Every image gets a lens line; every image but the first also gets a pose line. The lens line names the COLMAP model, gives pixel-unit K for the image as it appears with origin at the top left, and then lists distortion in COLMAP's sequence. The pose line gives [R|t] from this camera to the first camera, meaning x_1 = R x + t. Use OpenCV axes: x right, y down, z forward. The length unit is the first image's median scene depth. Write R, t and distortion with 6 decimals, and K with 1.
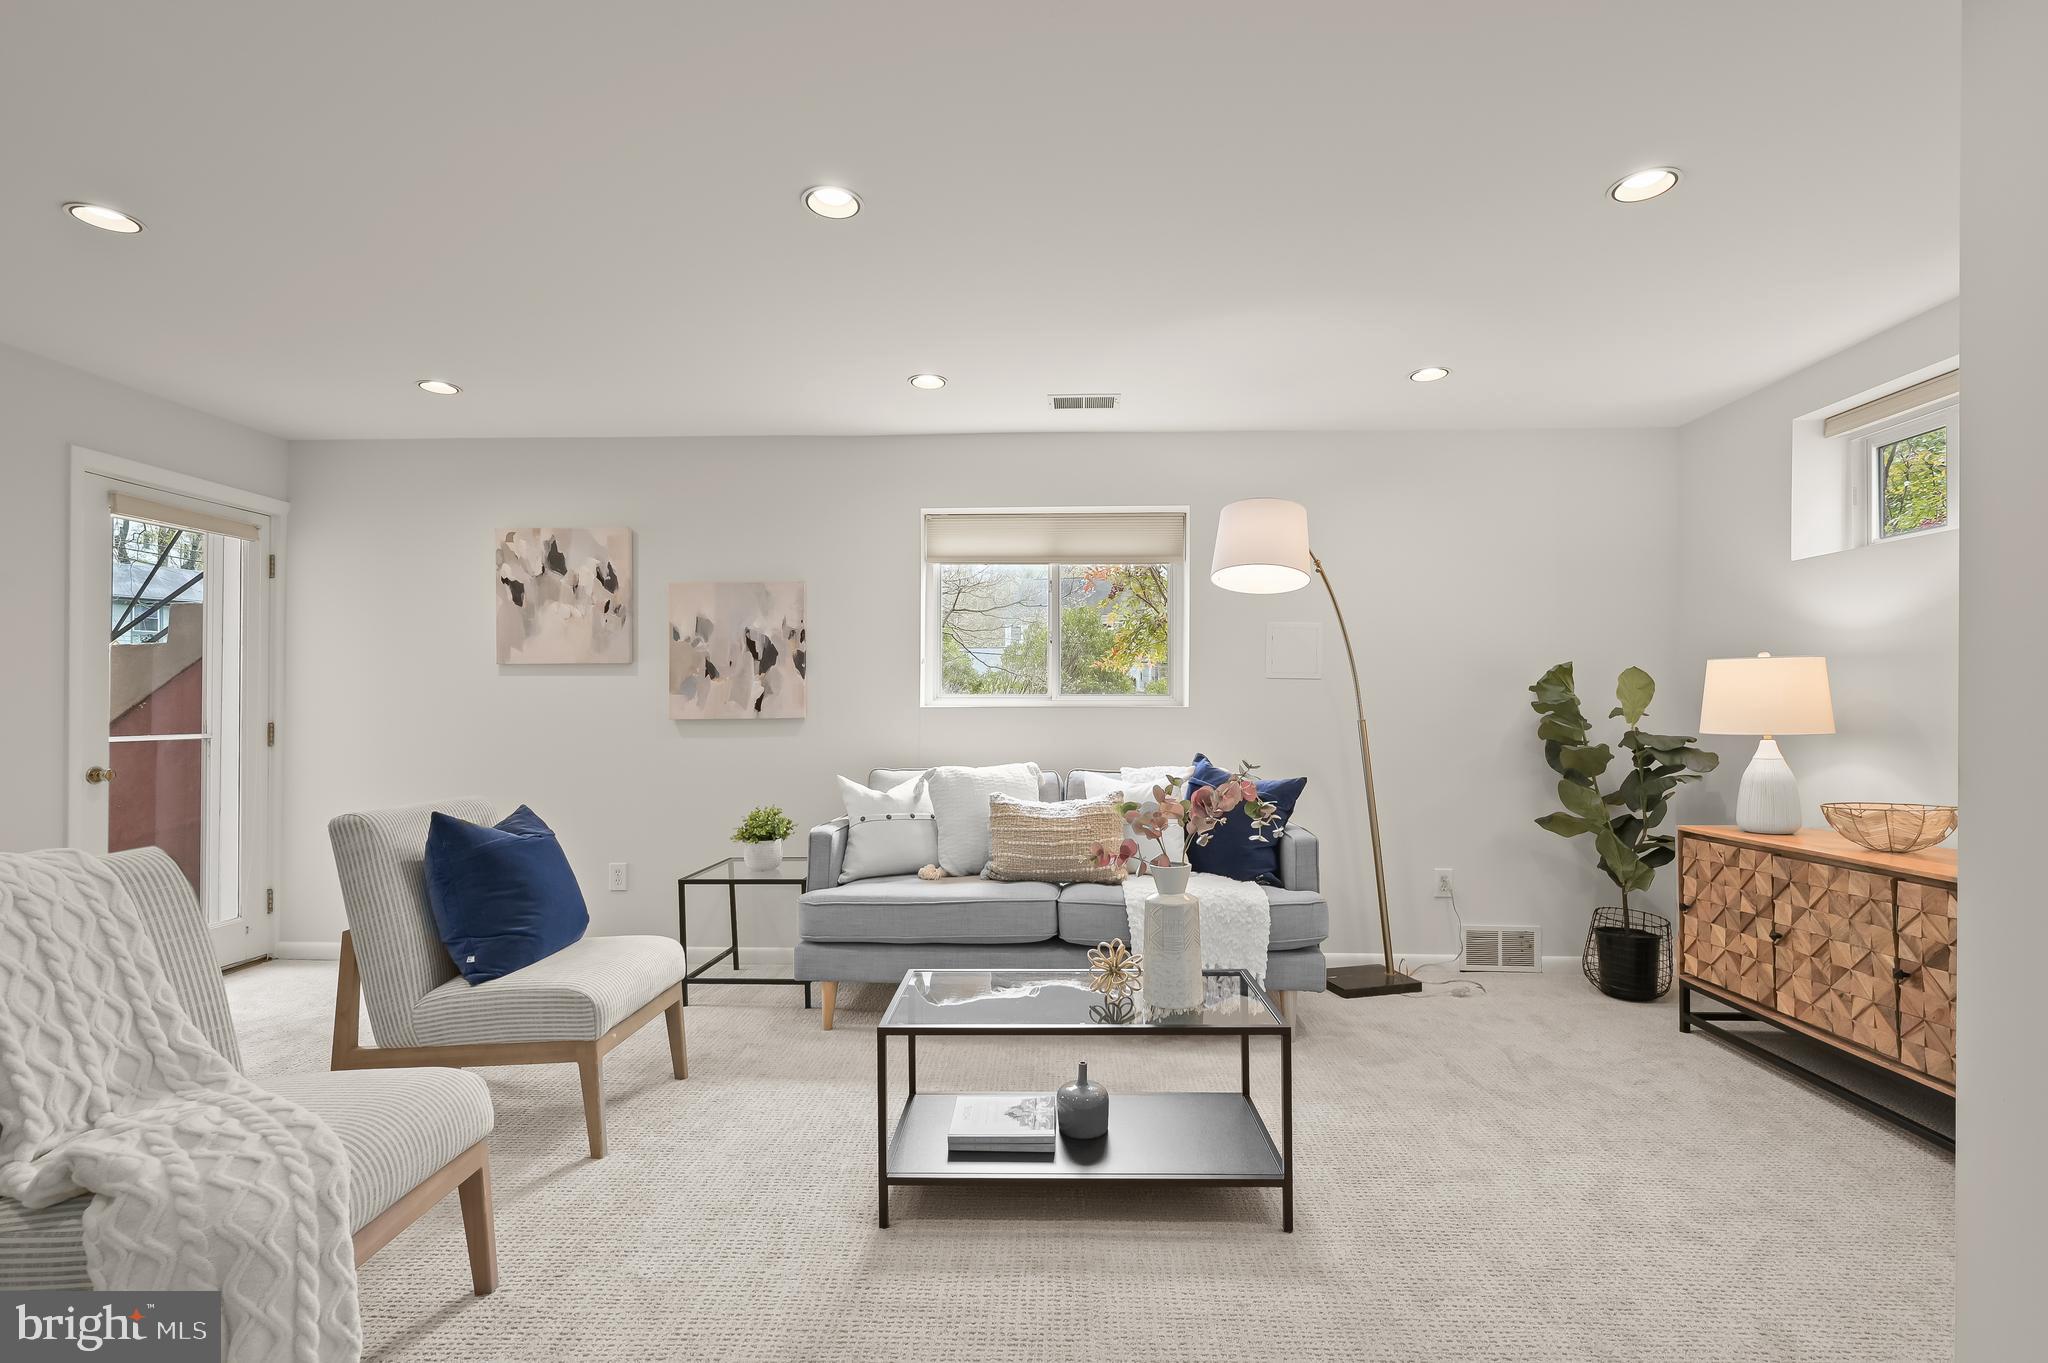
lens RADIAL K [[932.1, 0, 1028.9], [0, 932.1, 703.6], [0, 0, 1]] dist [0.001264, 0.000610]
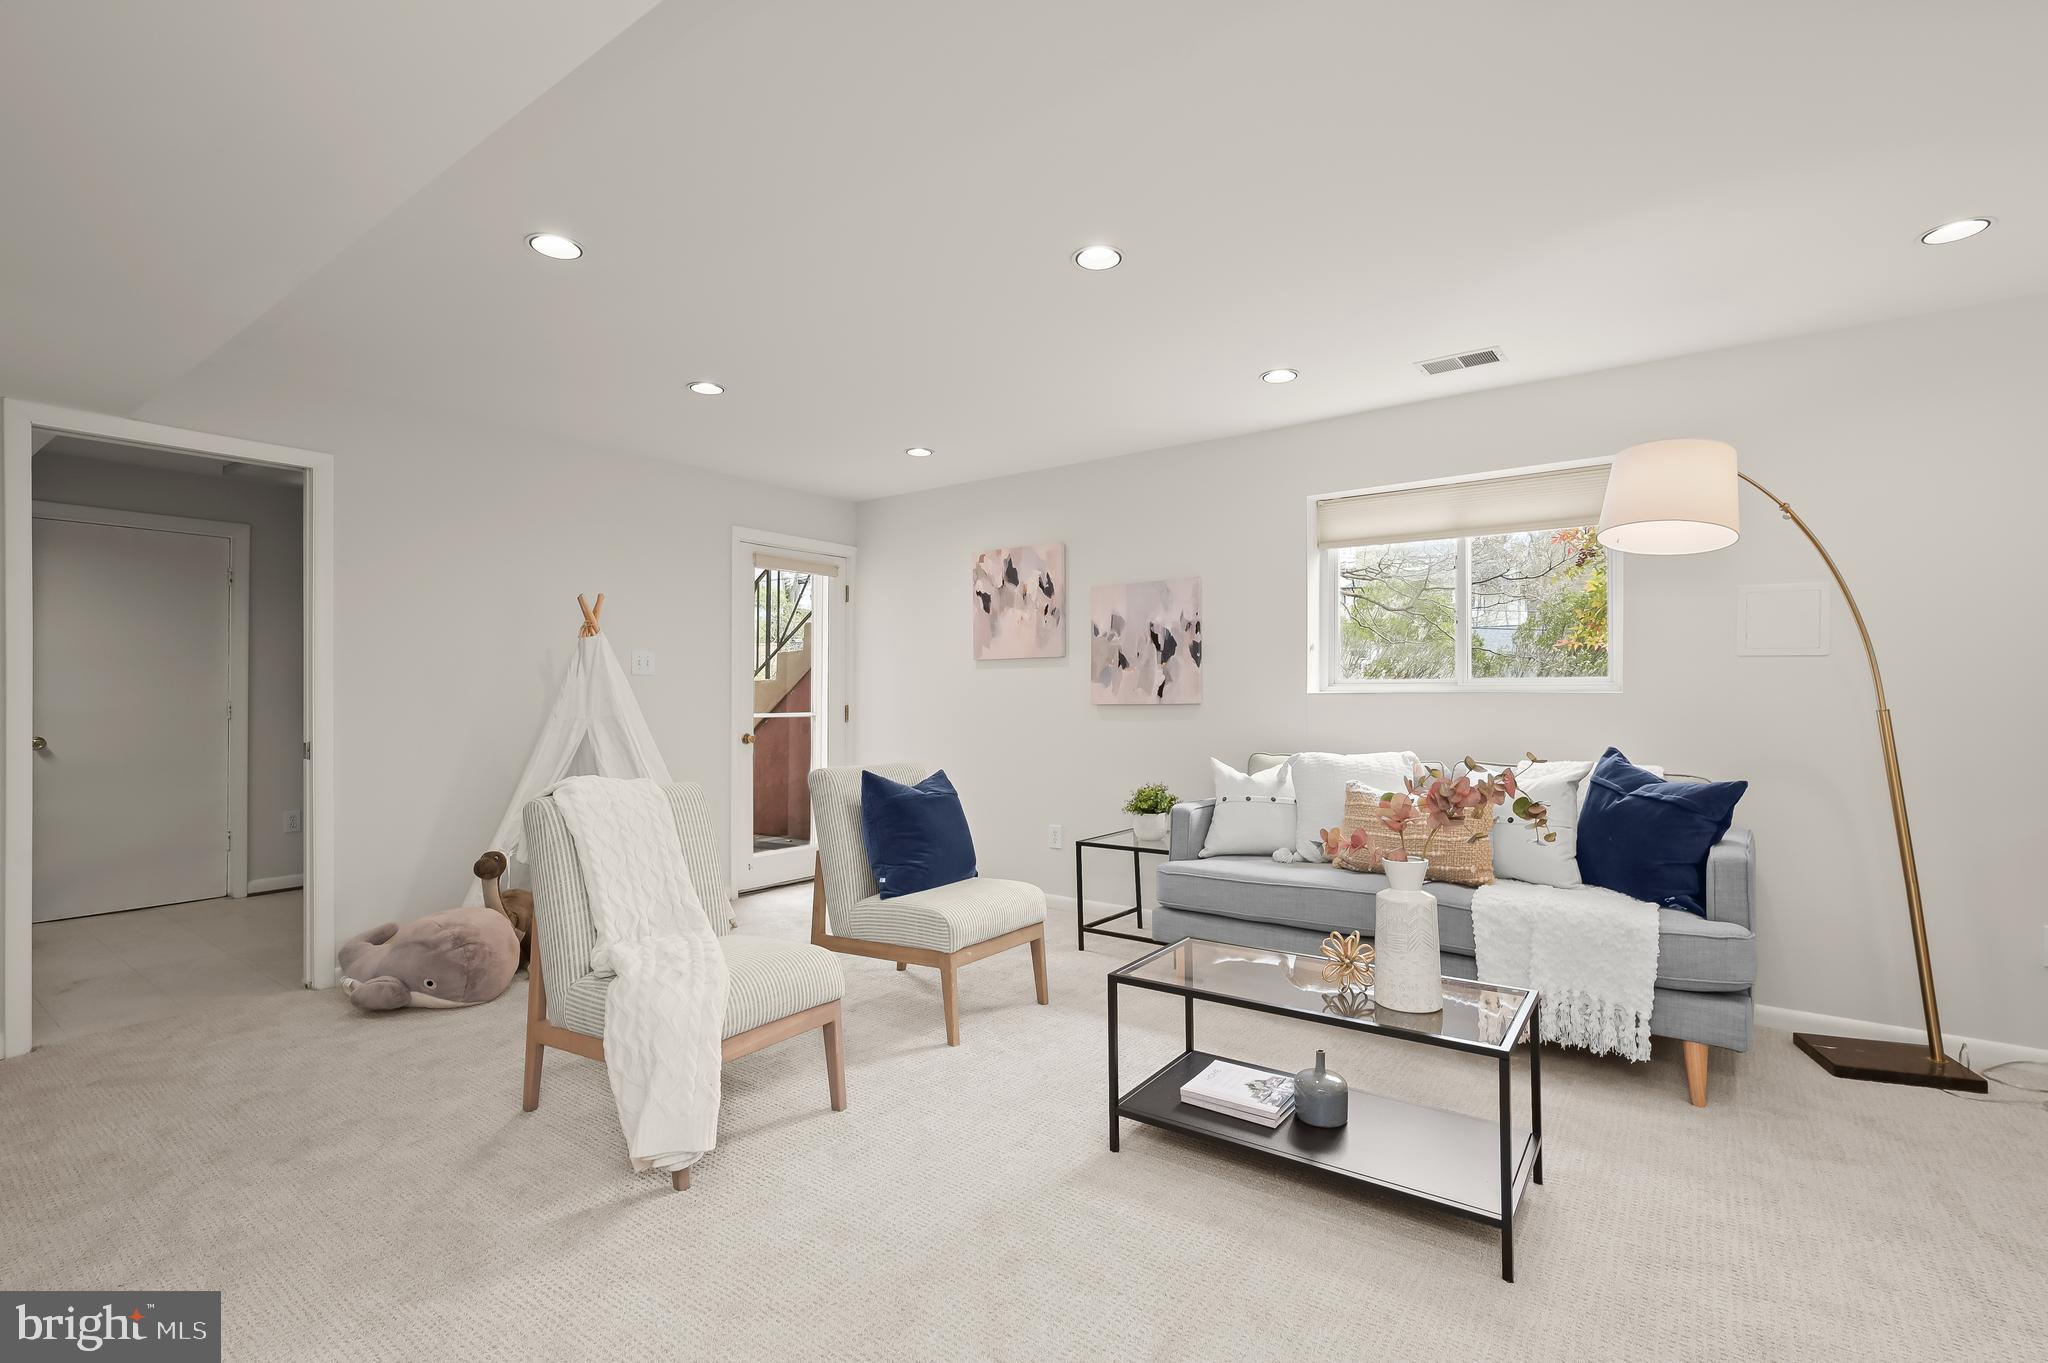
lens RADIAL K [[930.0, 0, 1024.0], [0, 930.0, 681.5], [0, 0, 1]] dist [-0.000680, 0.000568]
pose [[0.823893, -0.008939, -0.566675, 0.230162], [0.004129, 0.999944, -0.009770, -0.000407], [0.566730, 0.005710, 0.823884, 0.000134]]
